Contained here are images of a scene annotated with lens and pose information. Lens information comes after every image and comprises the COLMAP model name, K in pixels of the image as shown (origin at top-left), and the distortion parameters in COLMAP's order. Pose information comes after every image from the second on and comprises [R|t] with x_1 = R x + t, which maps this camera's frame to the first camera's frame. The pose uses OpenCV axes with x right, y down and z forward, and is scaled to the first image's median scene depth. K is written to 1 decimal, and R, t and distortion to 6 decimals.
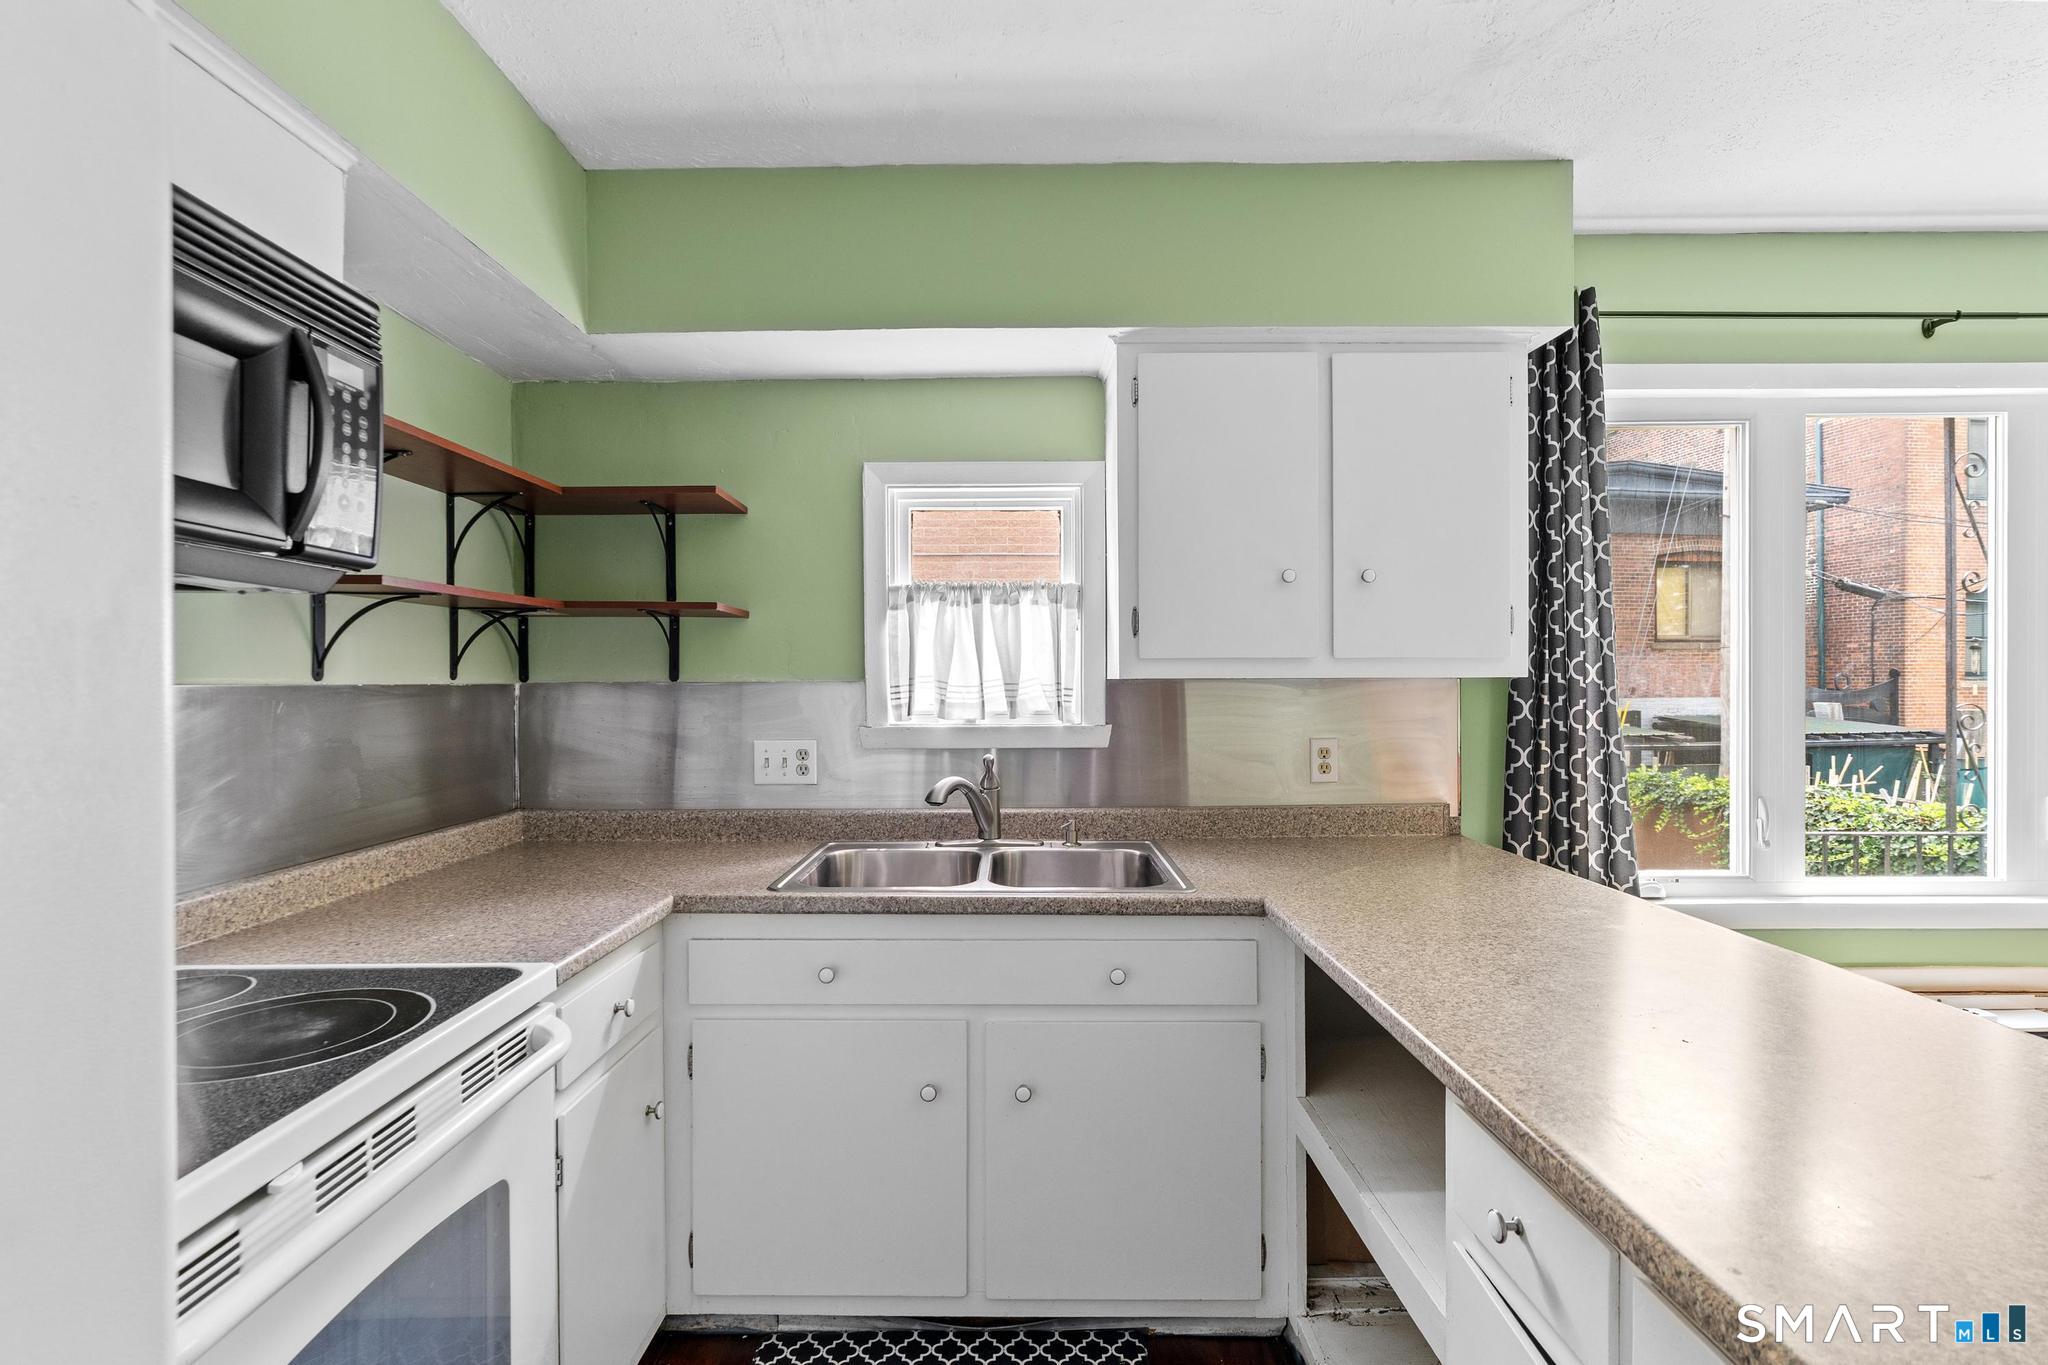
lens RADIAL K [[936.8, 0, 1011.2], [0, 936.8, 681.5], [0, 0, 1]] dist [-0.002908, 0.000426]
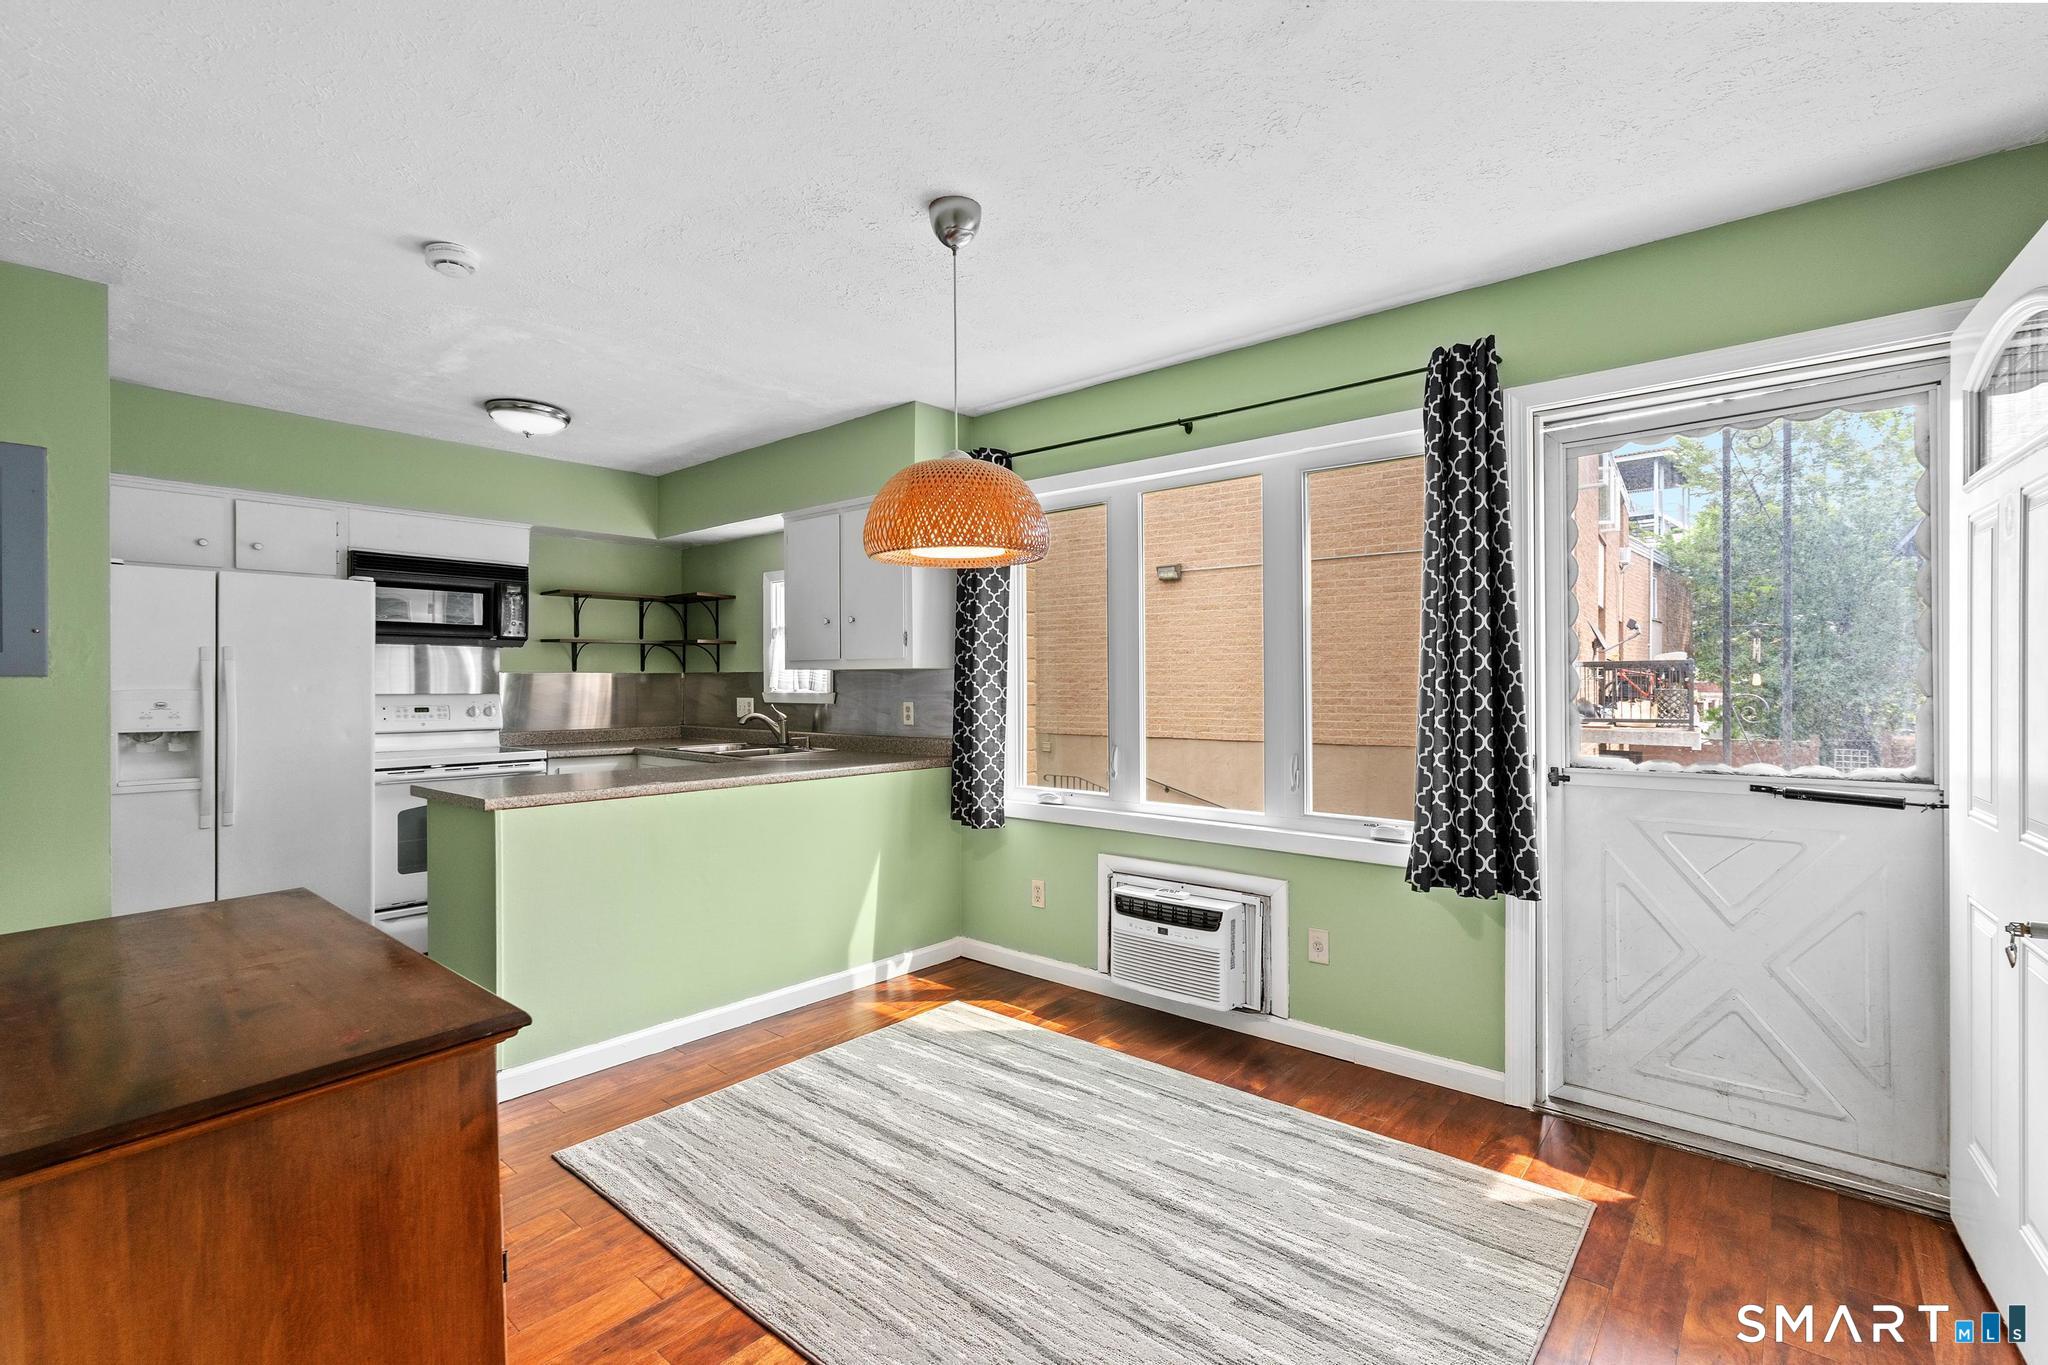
lens RADIAL K [[925.4, 0, 1011.0], [0, 925.4, 678.5], [0, 0, 1]] dist [-0.004318, -0.000178]
pose [[0.757208, 0.000602, -0.653173, 1.751578], [0.000178, 0.999999, 0.001129, 0.012663], [0.653174, -0.000971, 0.757207, -0.280429]]
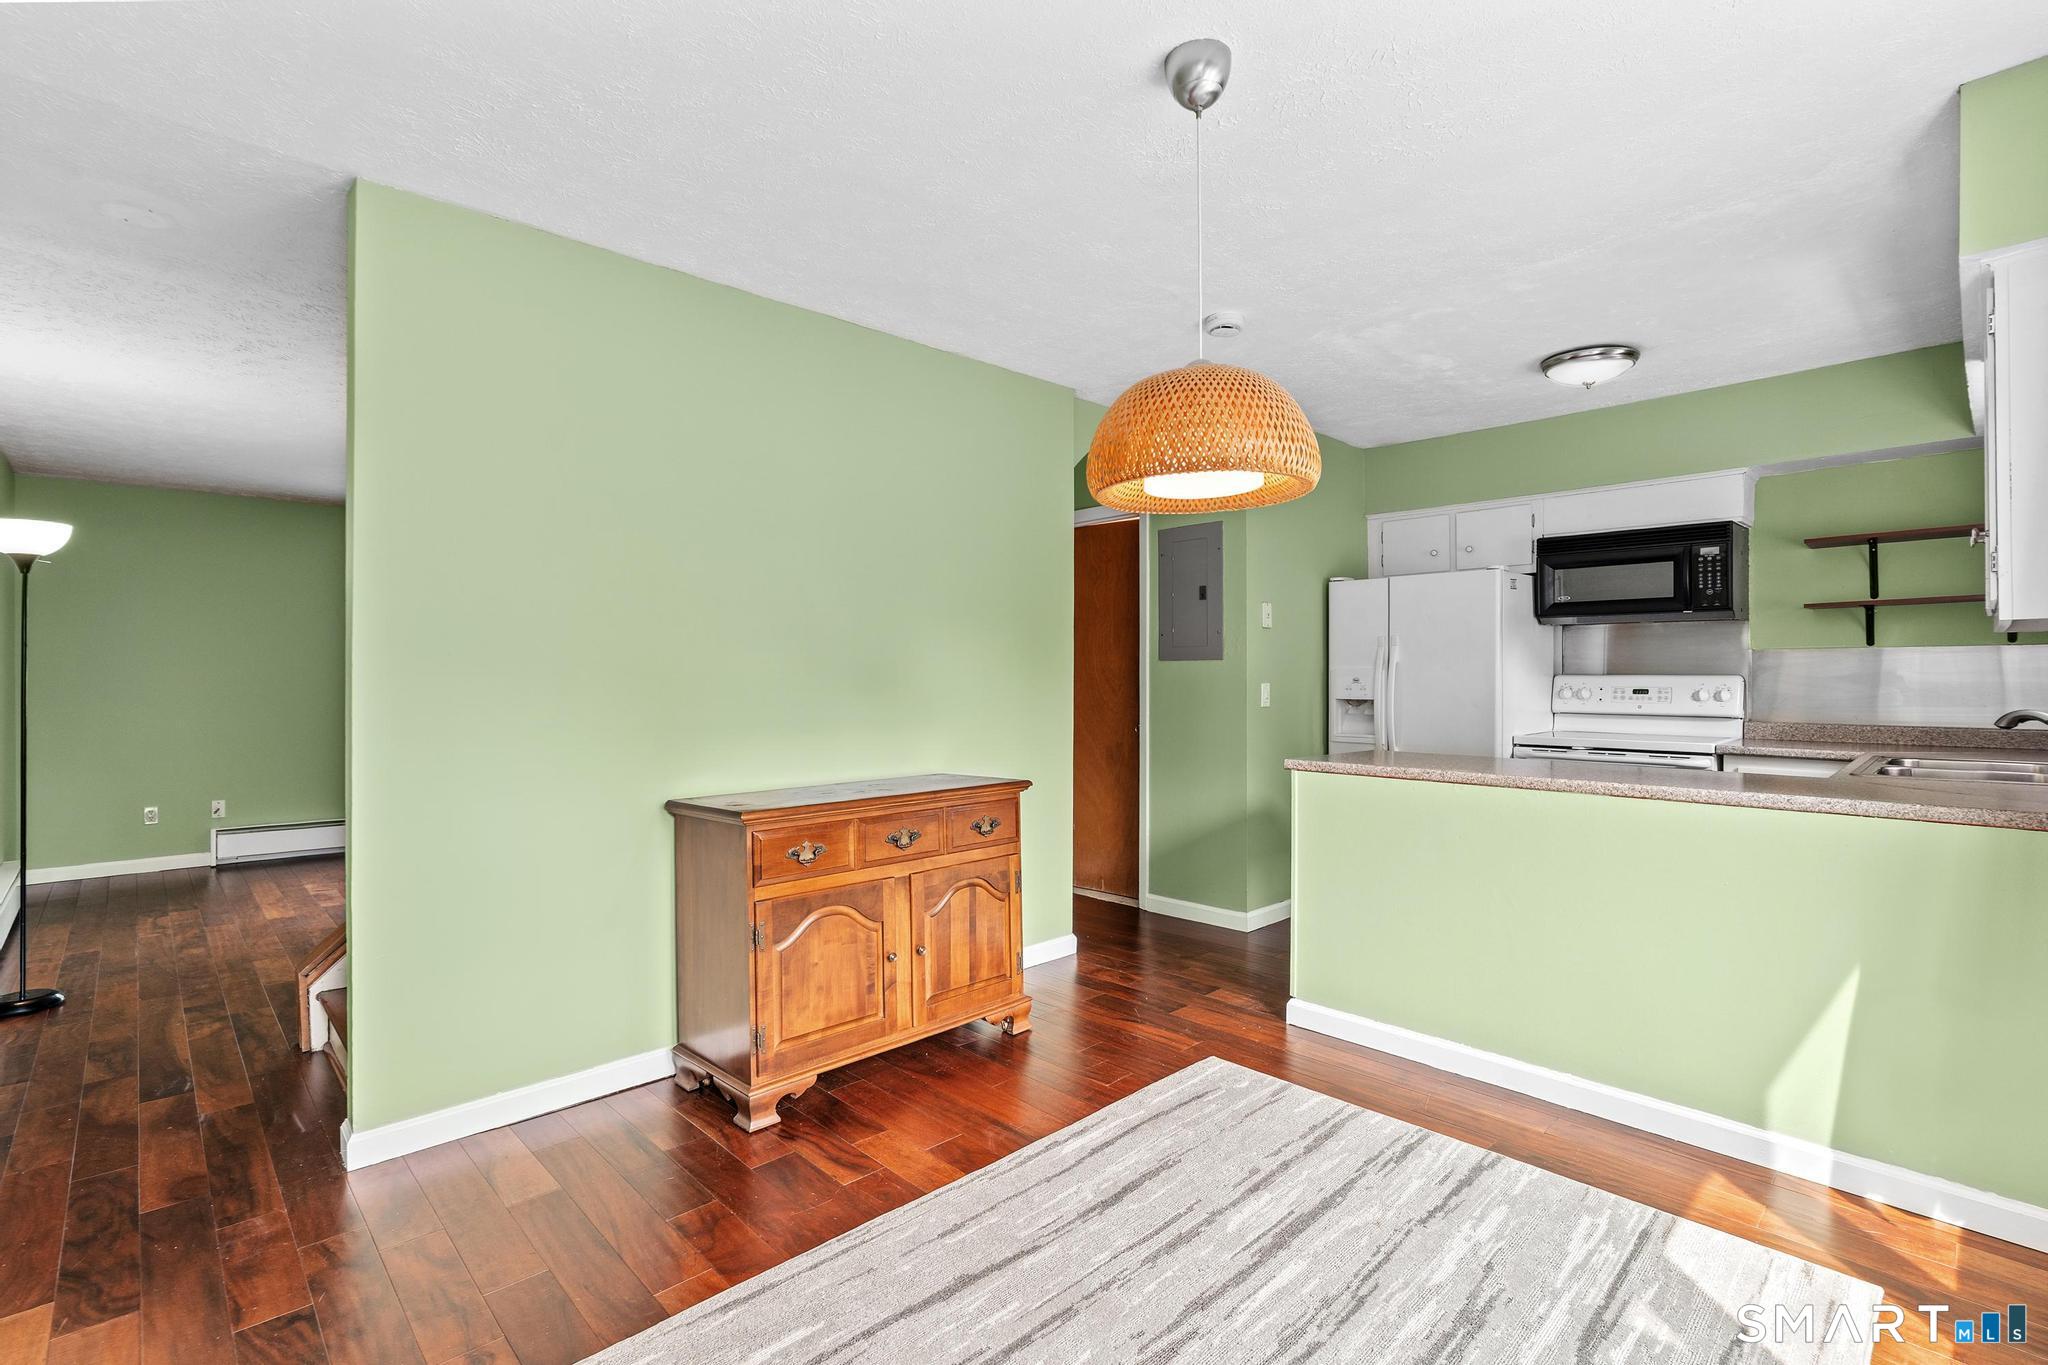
lens RADIAL K [[940.3, 0, 1011.4], [0, 940.3, 668.0], [0, 0, 1]] dist [0.002203, 0.000513]
pose [[-0.723273, 0.001721, -0.690561, 1.741178], [0.007096, 0.999963, -0.004939, 0.034780], [0.690526, -0.008472, -0.723258, 0.901006]]
